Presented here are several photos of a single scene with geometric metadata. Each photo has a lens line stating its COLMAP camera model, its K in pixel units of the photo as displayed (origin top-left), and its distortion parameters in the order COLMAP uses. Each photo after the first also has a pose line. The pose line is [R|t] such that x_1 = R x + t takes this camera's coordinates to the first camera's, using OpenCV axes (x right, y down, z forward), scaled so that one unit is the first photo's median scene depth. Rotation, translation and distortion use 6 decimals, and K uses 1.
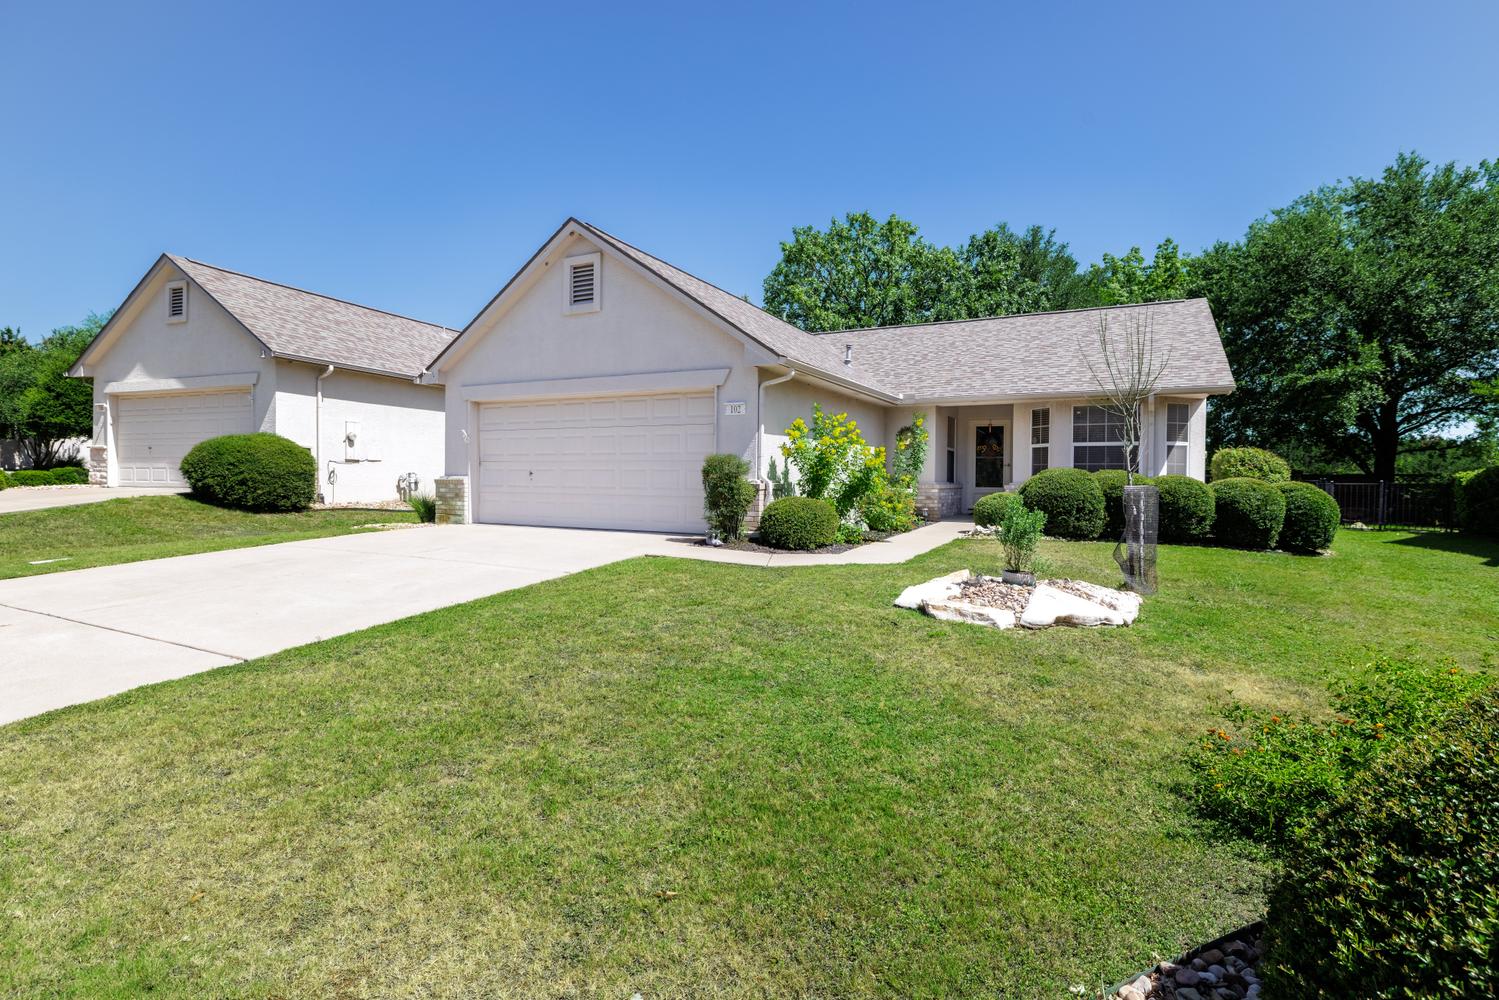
lens RADIAL K [[585.1, 0, 729.0], [0, 585.1, 482.8], [0, 0, 1]] dist [-0.001029, -0.000064]
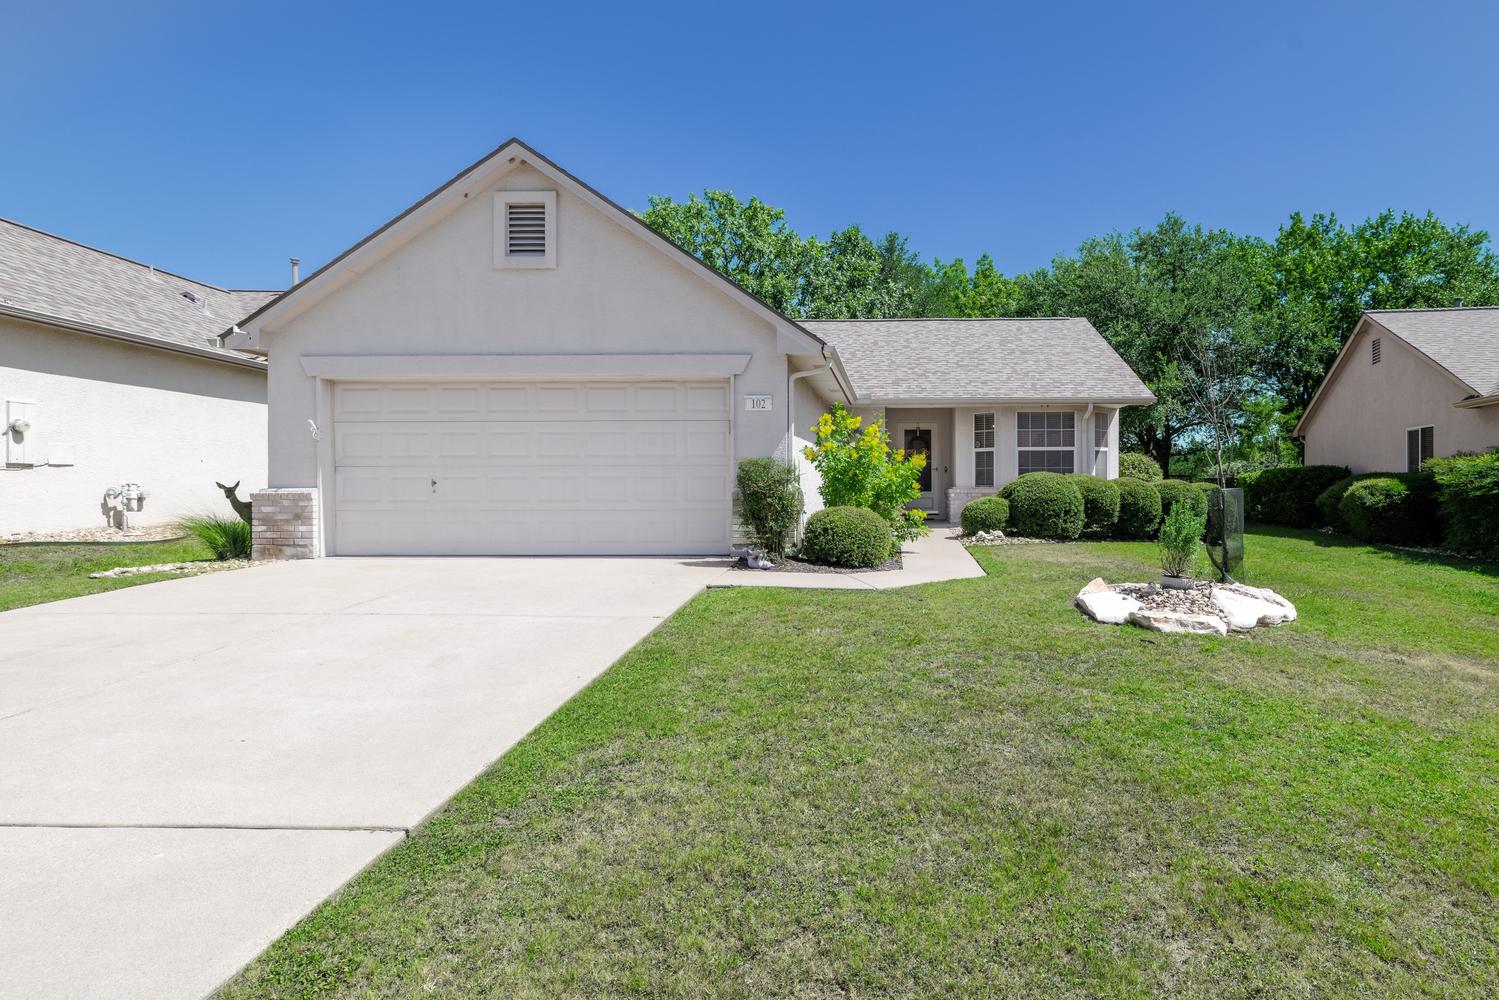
lens RADIAL K [[650.5, 0, 739.8], [0, 650.5, 486.8], [0, 0, 1]] dist [-0.002699, 0.000070]
pose [[0.926494, -0.013932, 0.376052, -0.314025], [0.014682, 0.999892, 0.000872, -0.007065], [-0.376023, 0.004713, 0.926598, 0.126992]]
